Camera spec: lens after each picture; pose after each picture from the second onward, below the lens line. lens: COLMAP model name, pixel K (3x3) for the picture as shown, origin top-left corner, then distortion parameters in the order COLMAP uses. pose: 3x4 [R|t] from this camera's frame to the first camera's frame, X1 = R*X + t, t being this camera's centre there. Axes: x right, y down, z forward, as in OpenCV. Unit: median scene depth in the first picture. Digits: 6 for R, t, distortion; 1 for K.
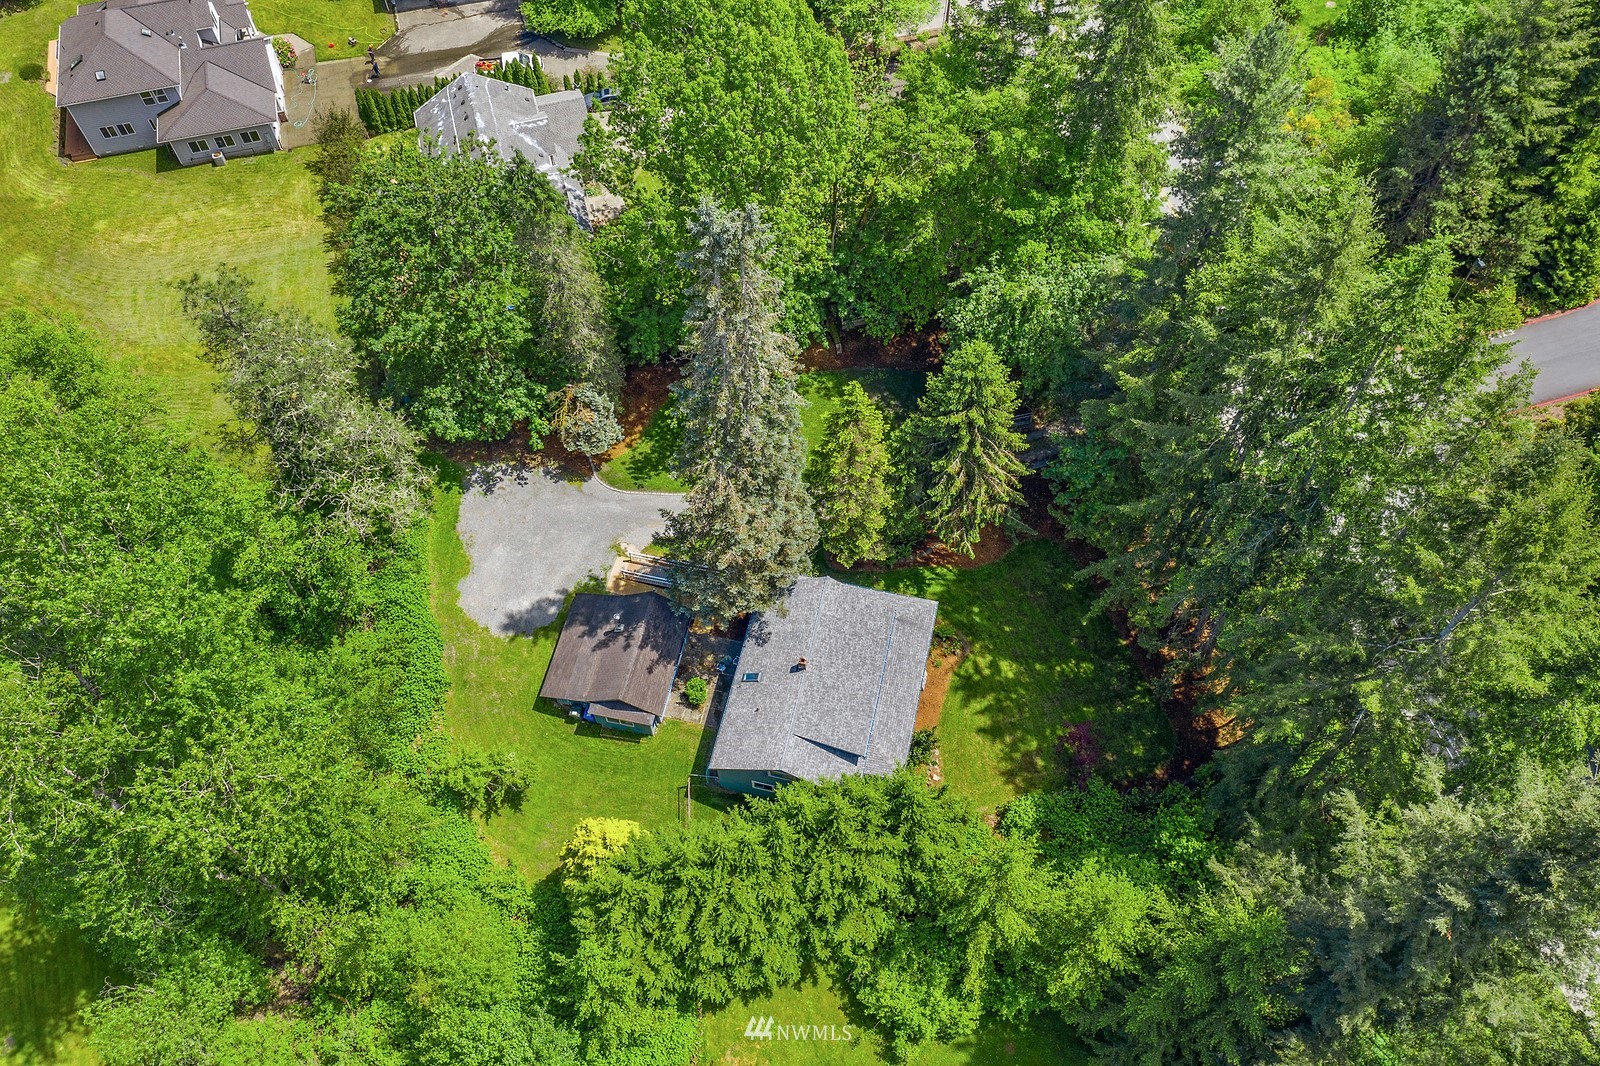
lens RADIAL K [[1282.0, 0, 801.1], [0, 1282.0, 530.6], [0, 0, 1]] dist [-0.008972, 0.013436]
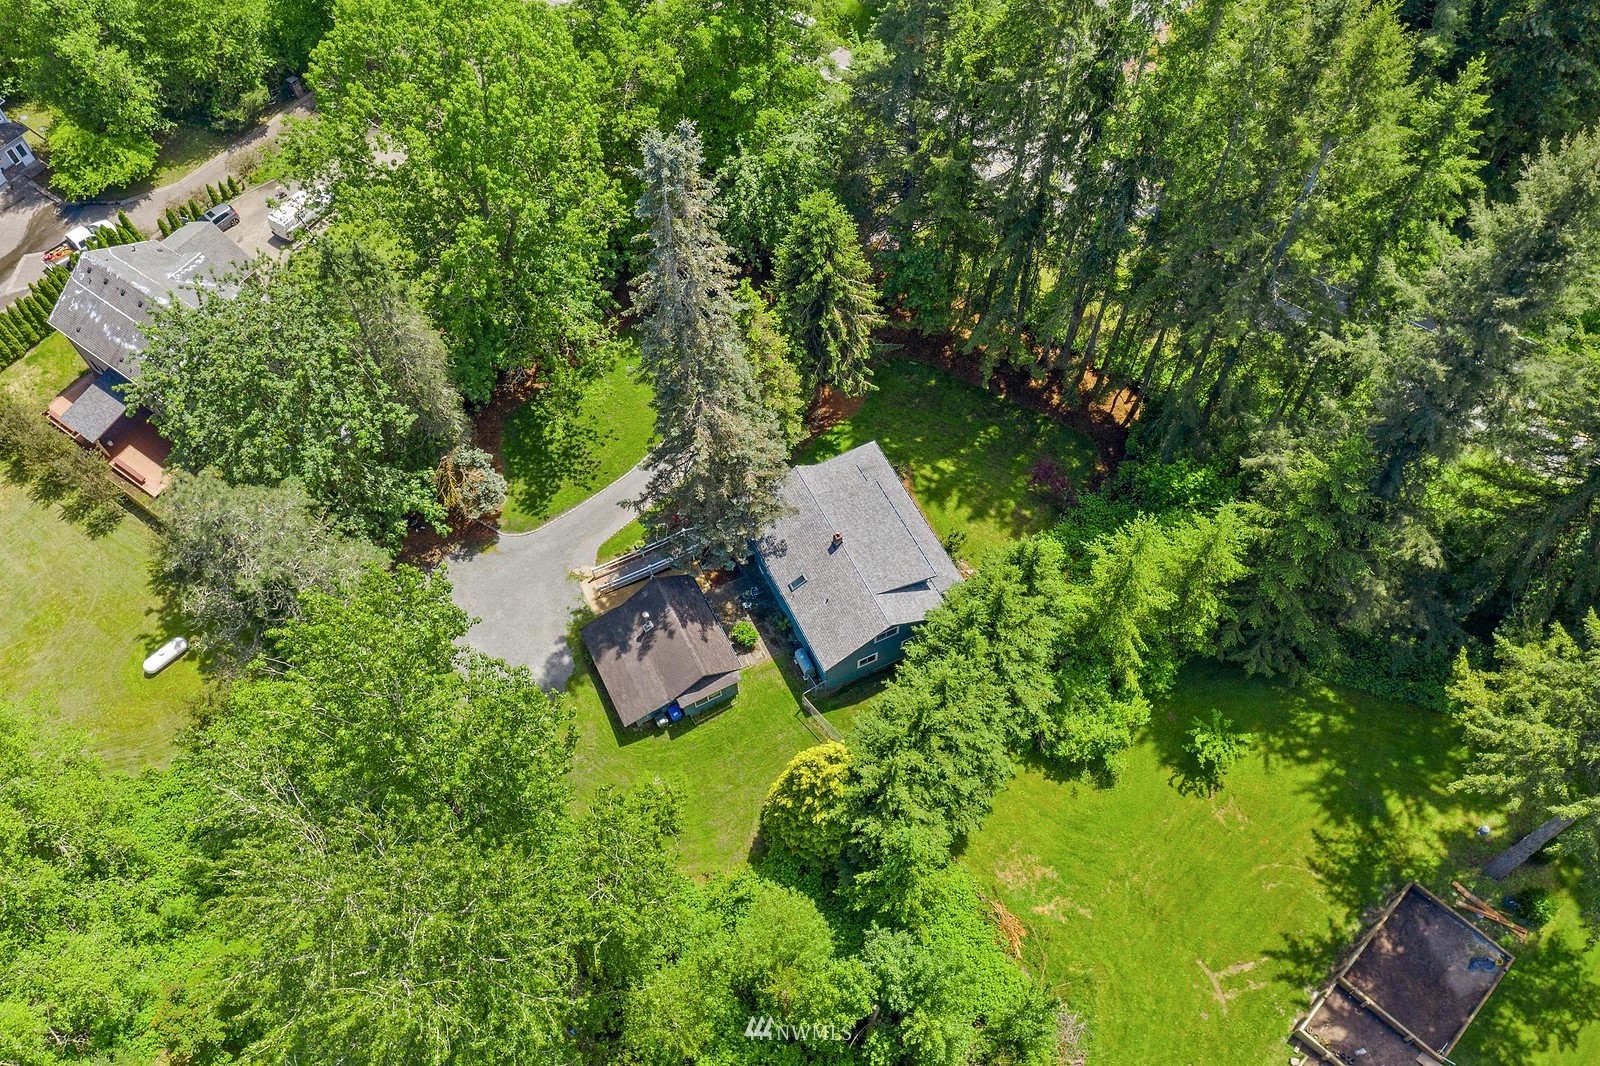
lens RADIAL K [[1282.0, 0, 805.1], [0, 1282.0, 534.9], [0, 0, 1]] dist [-0.008972, 0.013436]
pose [[0.773431, -0.535895, 0.338558, -0.344408], [0.536392, 0.837912, 0.100933, -0.018182], [-0.337771, 0.103535, 0.935517, 0.024495]]
